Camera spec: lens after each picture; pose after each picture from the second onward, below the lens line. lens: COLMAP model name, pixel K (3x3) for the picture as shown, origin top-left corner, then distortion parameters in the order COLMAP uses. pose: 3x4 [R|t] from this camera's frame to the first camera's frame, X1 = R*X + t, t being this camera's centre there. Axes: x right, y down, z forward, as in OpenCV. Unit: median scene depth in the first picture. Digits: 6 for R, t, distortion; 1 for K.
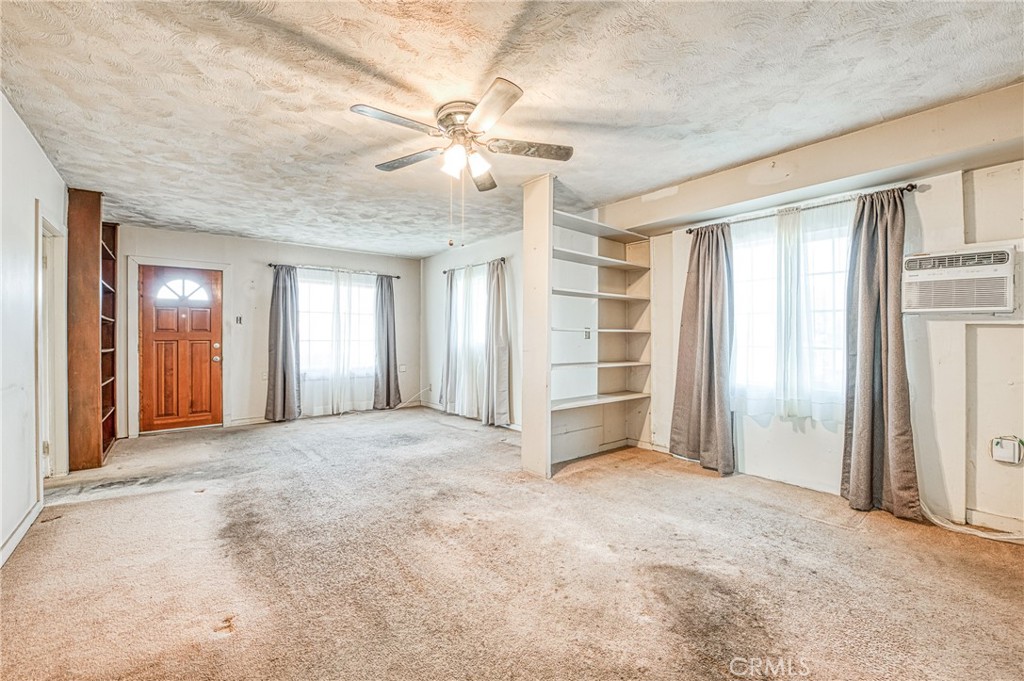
lens RADIAL K [[406.4, 0, 517.0], [0, 406.4, 331.2], [0, 0, 1]] dist [-0.019590, -0.000113]
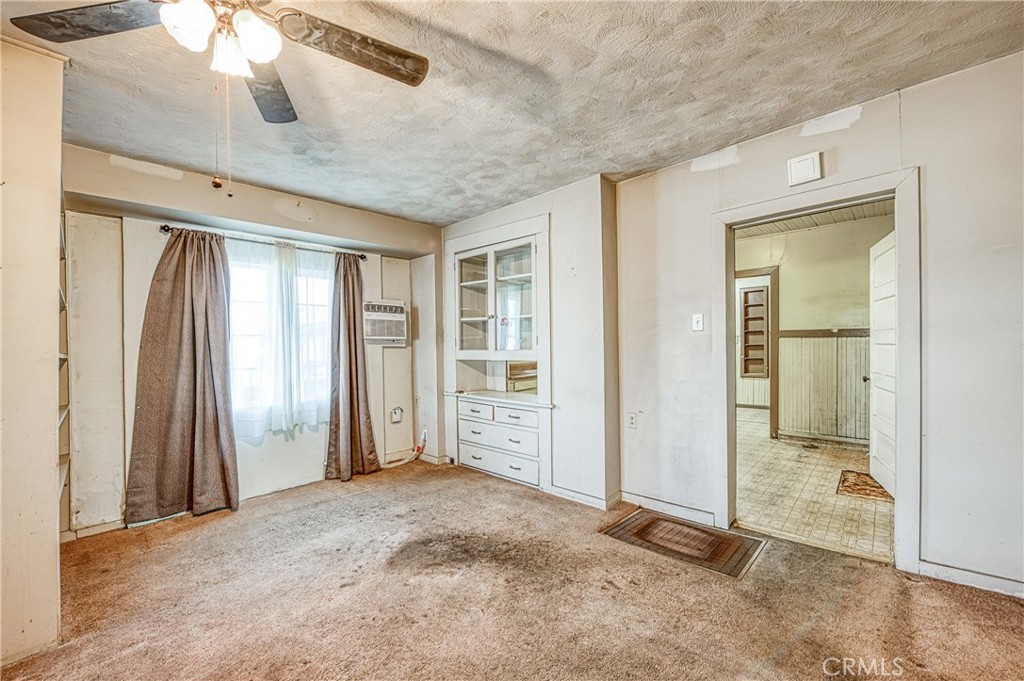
lens RADIAL K [[408.6, 0, 506.3], [0, 408.6, 352.3], [0, 0, 1]] dist [-0.015045, -0.000208]
pose [[-0.105458, -0.012639, 0.994343, -0.667640], [0.016970, 0.999751, 0.014508, -0.008501], [-0.994279, 0.018404, -0.105217, 0.661492]]
